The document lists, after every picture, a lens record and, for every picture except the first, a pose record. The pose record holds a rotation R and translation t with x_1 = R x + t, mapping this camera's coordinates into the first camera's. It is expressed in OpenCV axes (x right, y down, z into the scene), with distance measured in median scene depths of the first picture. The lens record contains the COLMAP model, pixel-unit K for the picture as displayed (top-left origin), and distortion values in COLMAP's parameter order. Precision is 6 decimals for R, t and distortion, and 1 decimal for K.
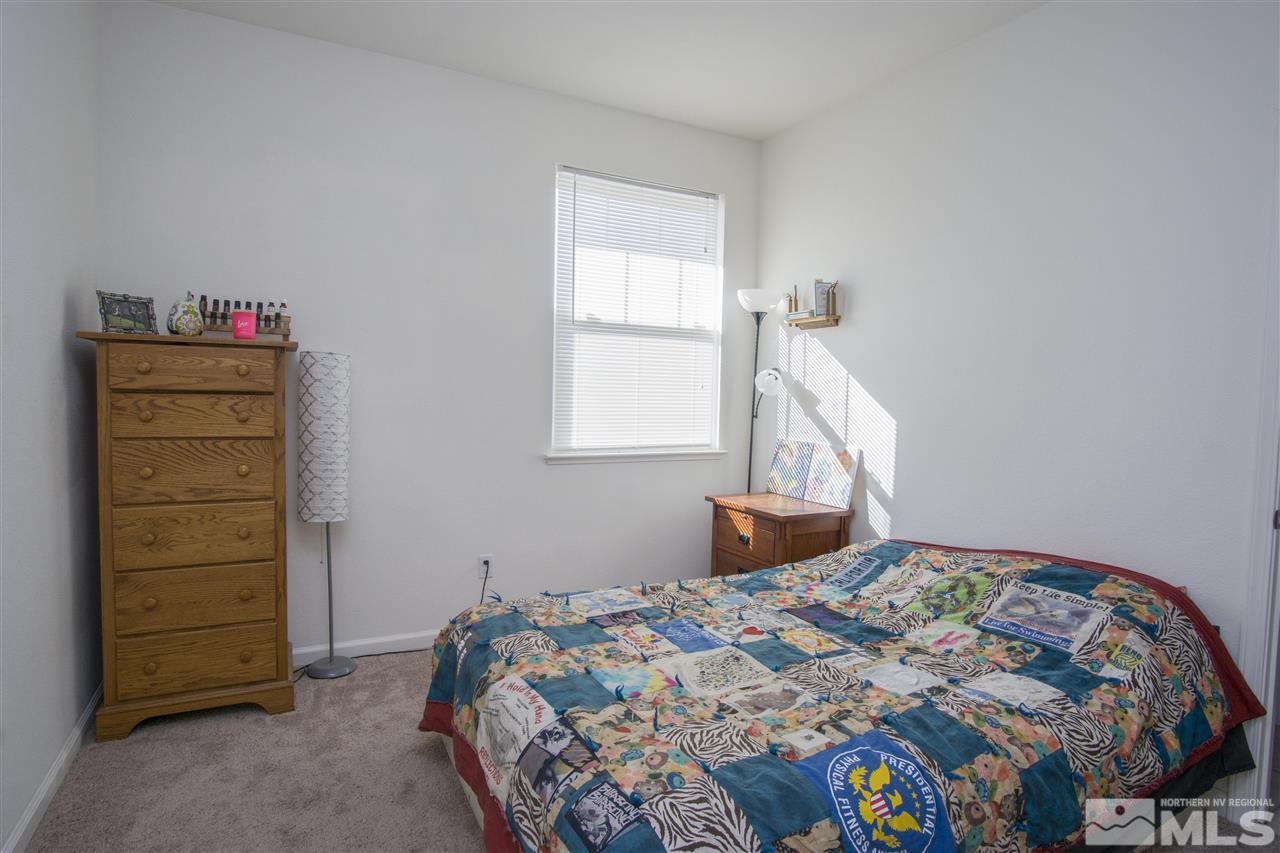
lens RADIAL K [[696.0, 0, 640.0], [0, 696.0, 426.5], [0, 0, 1]] dist [-0.054330, 0.020511]
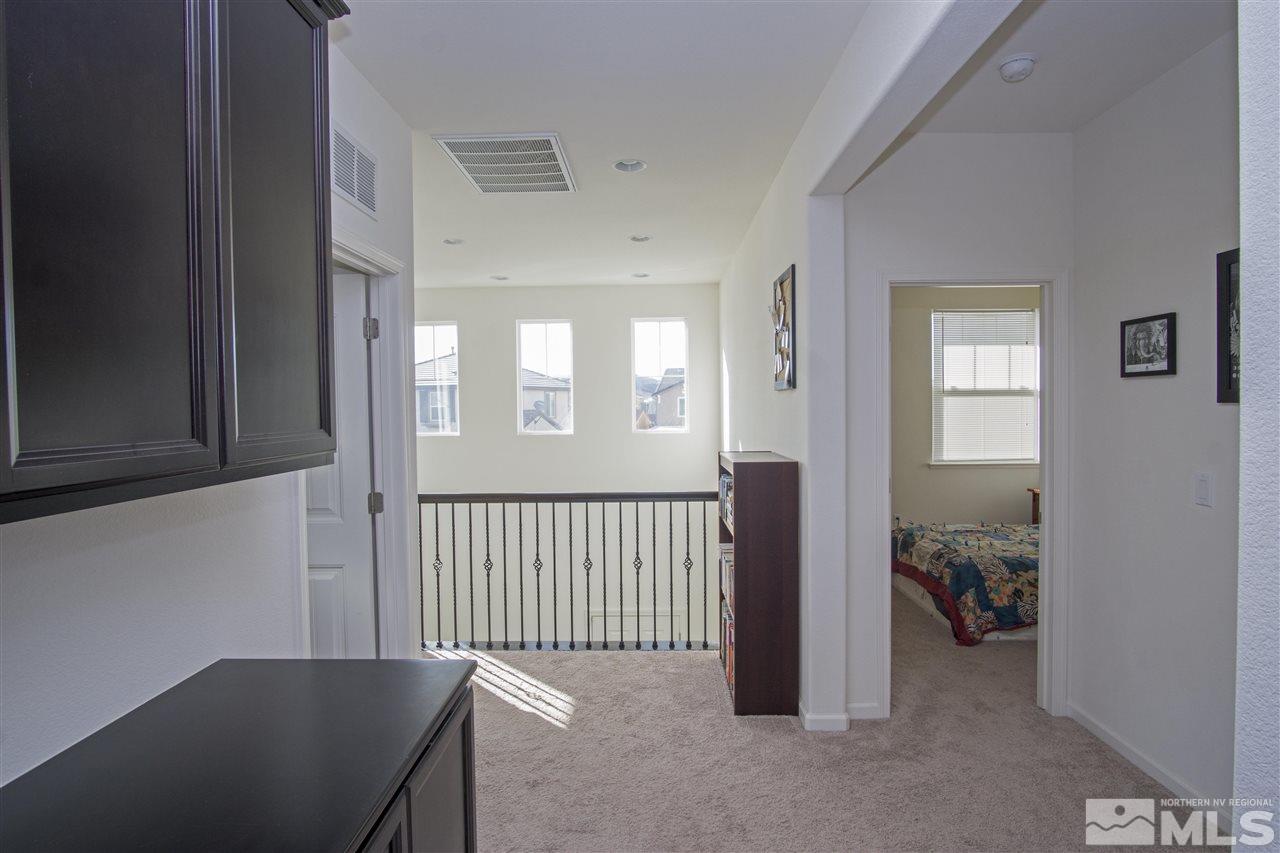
lens RADIAL K [[696.0, 0, 640.0], [0, 696.0, 426.5], [0, 0, 1]] dist [-0.054330, 0.020511]
pose [[0.876904, -0.021560, -0.480181, 0.071210], [0.006414, 0.999429, -0.033161, -0.002340], [0.480622, 0.025999, 0.876542, -0.944525]]
